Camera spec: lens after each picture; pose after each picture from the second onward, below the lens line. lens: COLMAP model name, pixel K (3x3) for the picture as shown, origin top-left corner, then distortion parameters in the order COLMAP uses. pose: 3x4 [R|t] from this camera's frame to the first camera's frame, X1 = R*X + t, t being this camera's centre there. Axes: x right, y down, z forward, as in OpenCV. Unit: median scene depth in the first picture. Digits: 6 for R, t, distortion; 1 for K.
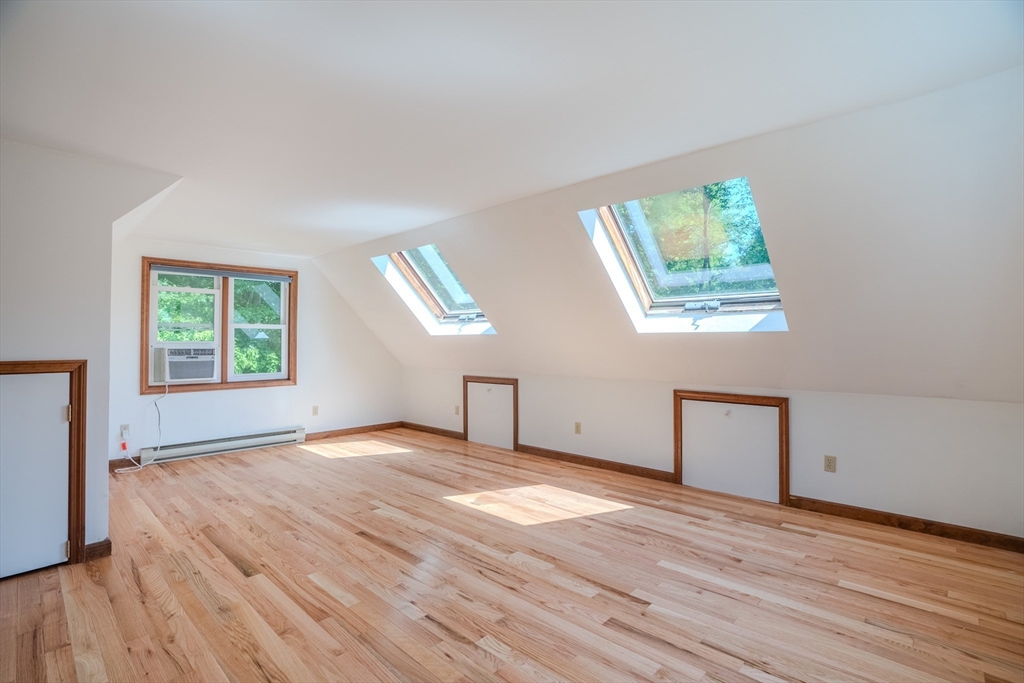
lens RADIAL K [[462.1, 0, 509.2], [0, 462.1, 342.3], [0, 0, 1]] dist [-0.004152, 0.000440]
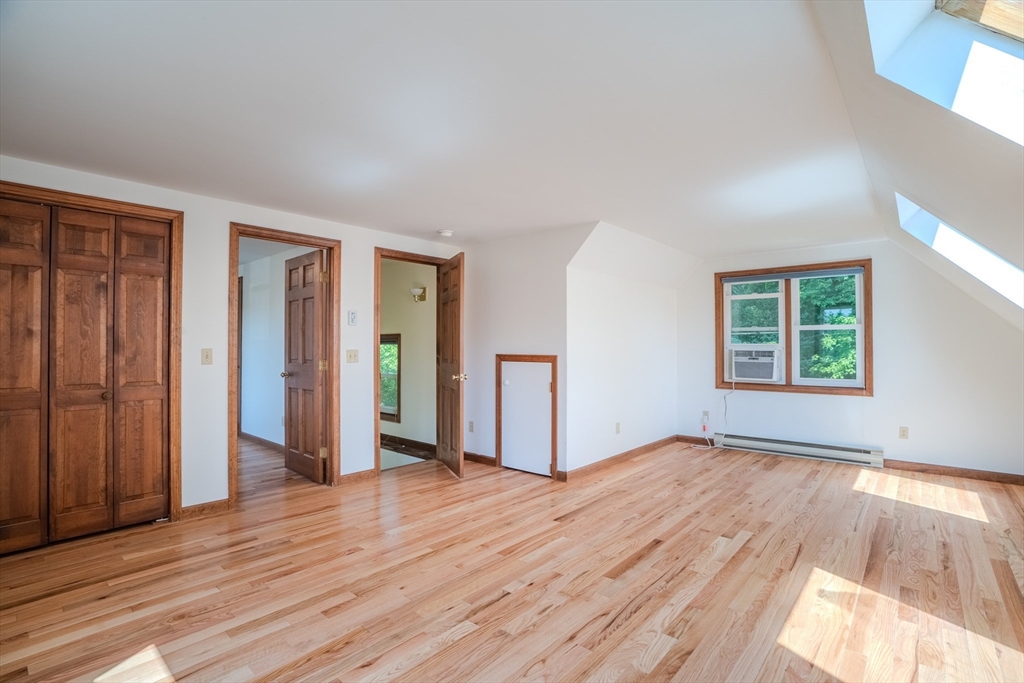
lens RADIAL K [[462.1, 0, 509.8], [0, 462.1, 342.3], [0, 0, 1]] dist [-0.004152, 0.000440]
pose [[0.109141, -0.010210, -0.993974, 0.497477], [0.005332, 0.999939, -0.009685, 0.002738], [0.994012, -0.004243, 0.109189, 0.476828]]
